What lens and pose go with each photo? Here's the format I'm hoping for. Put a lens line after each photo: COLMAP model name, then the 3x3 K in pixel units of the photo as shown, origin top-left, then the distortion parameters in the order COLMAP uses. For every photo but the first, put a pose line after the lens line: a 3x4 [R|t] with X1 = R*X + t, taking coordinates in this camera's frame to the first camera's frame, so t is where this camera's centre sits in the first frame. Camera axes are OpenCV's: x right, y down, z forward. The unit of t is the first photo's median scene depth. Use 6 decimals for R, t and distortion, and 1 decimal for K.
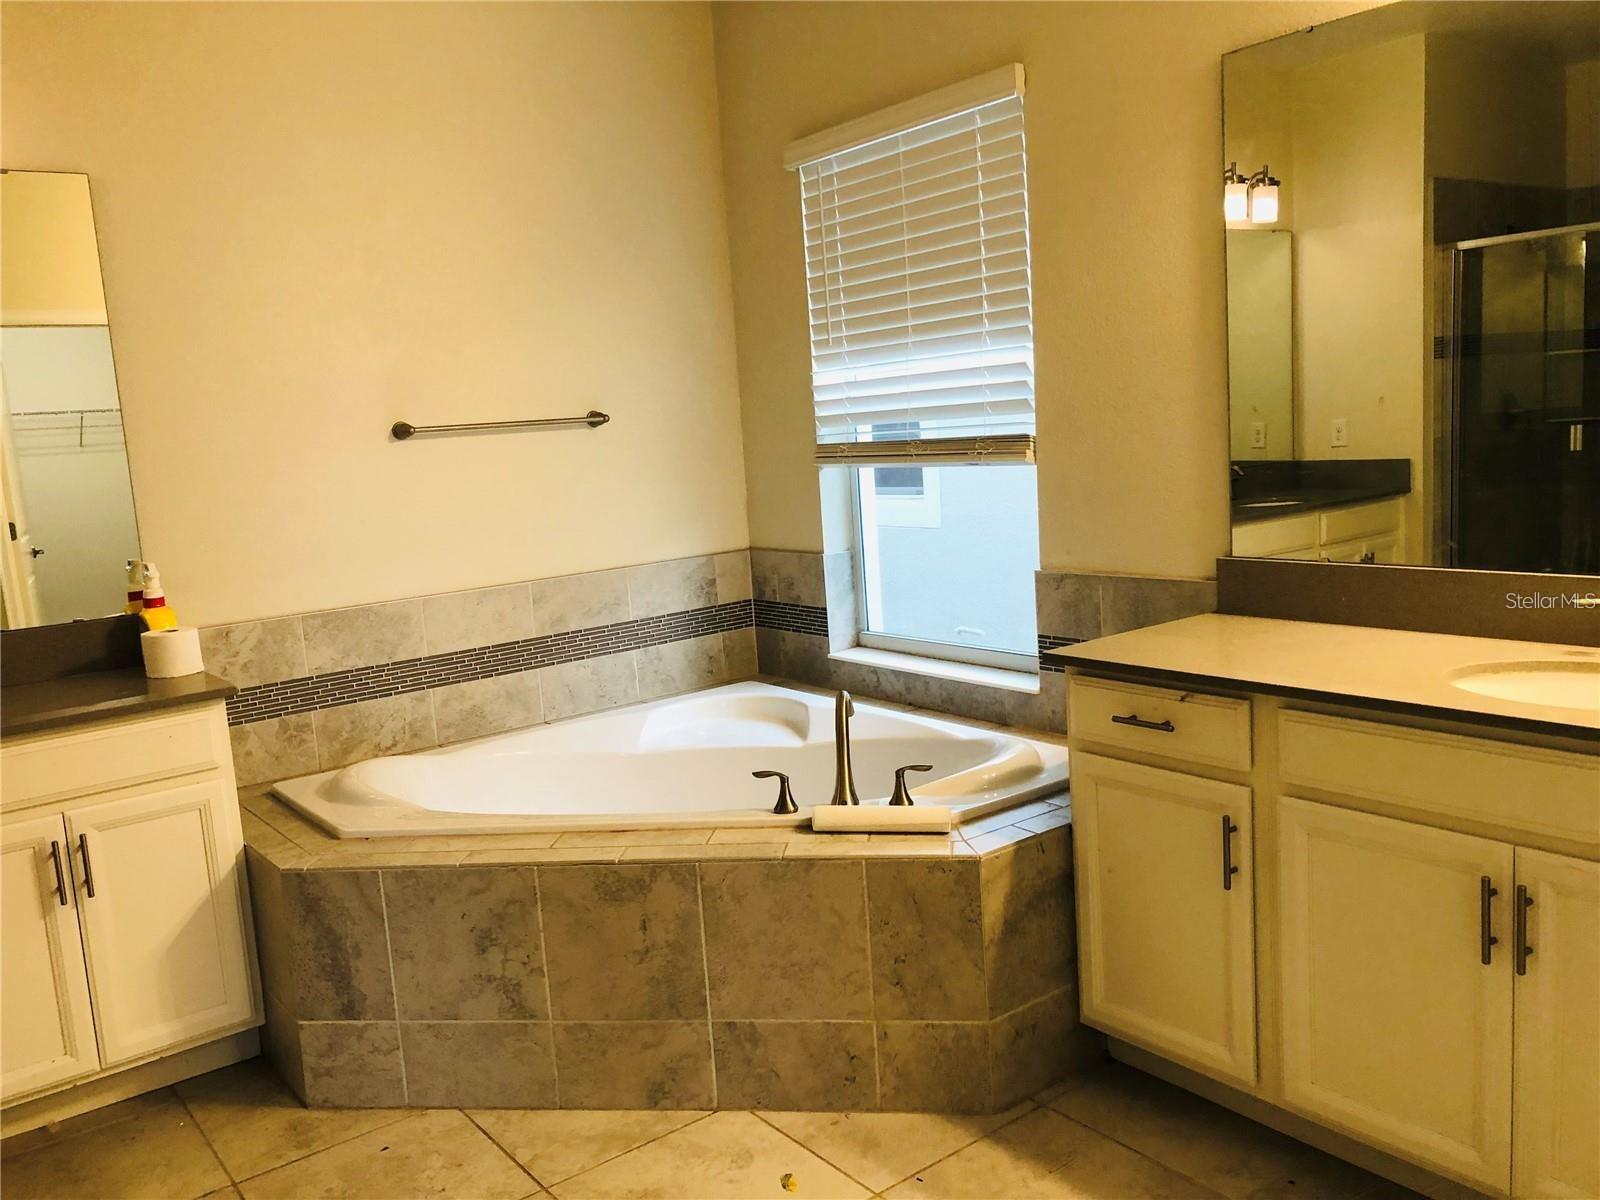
lens RADIAL K [[1306.5, 0, 799.6], [0, 1306.5, 597.7], [0, 0, 1]] dist [0.012833, -0.000373]
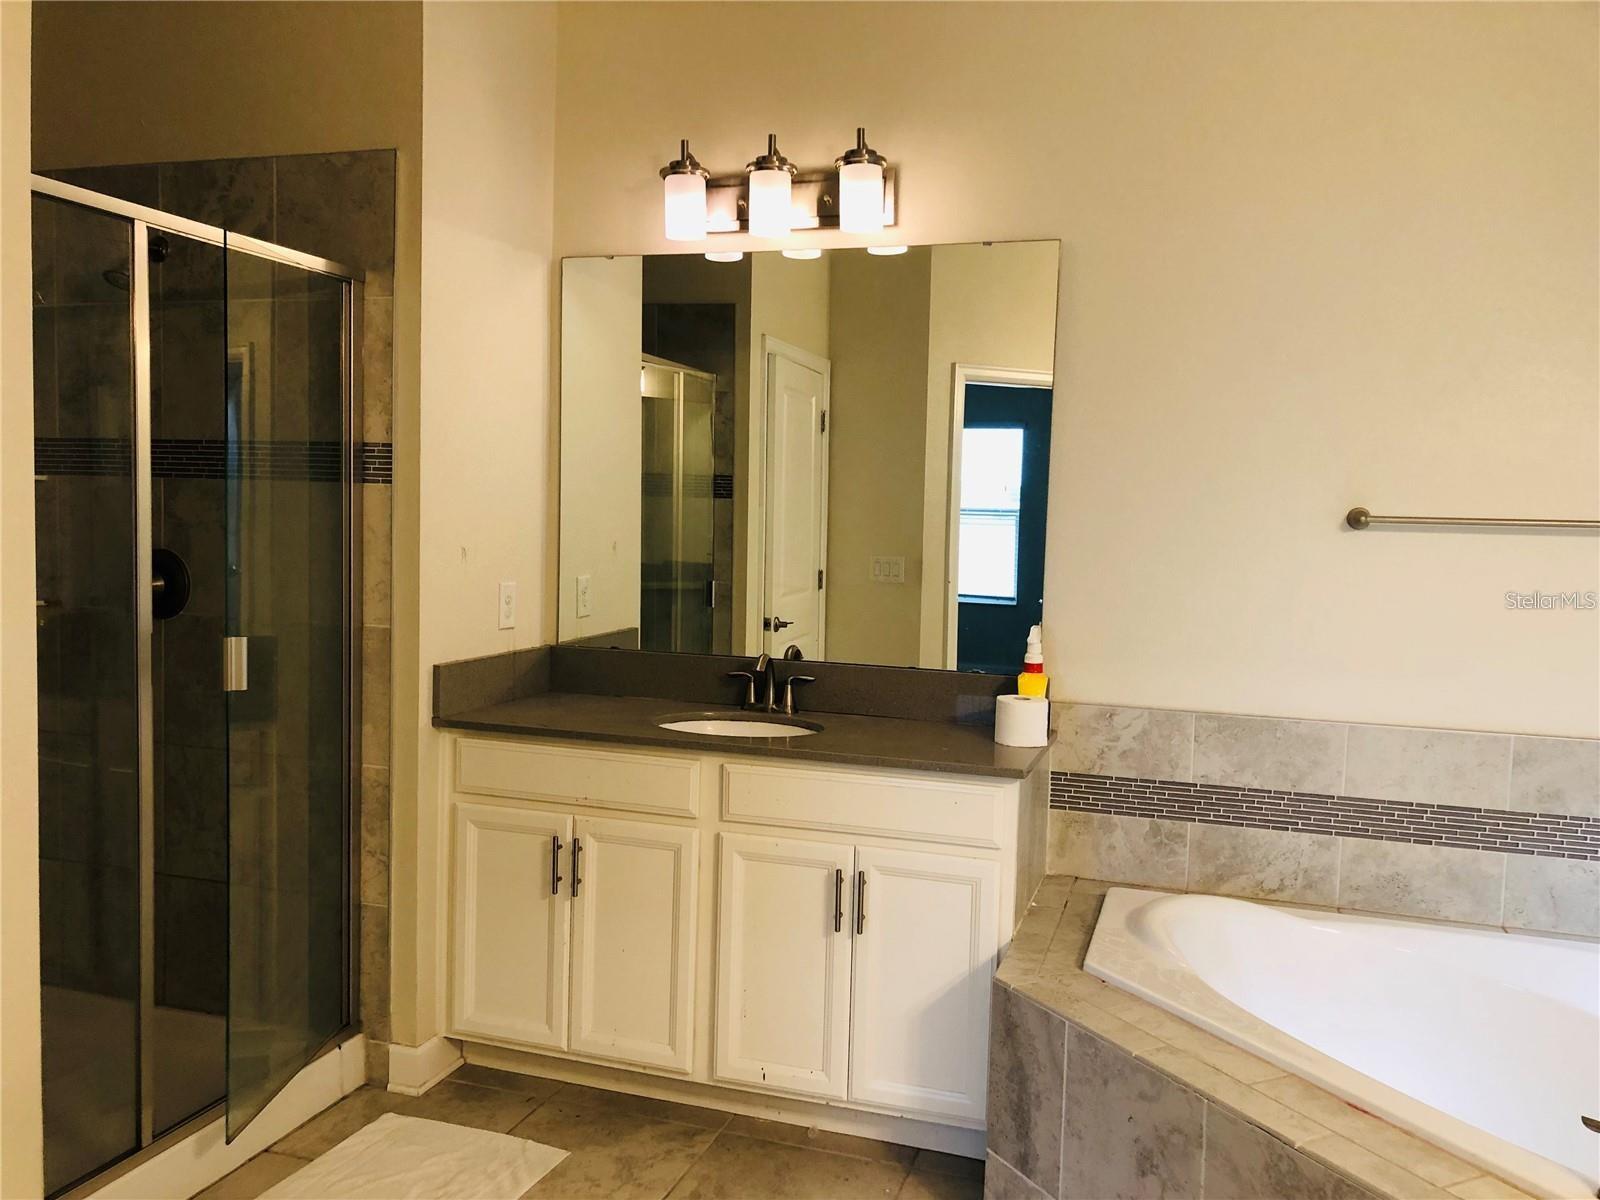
lens RADIAL K [[1306.5, 0, 798.0], [0, 1306.5, 603.8], [0, 0, 1]] dist [0.012833, -0.000373]
pose [[0.553545, 0.139222, -0.821100, 0.193318], [-0.181404, 0.982411, 0.044280, -0.051030], [0.812822, 0.124440, 0.569065, 0.271652]]
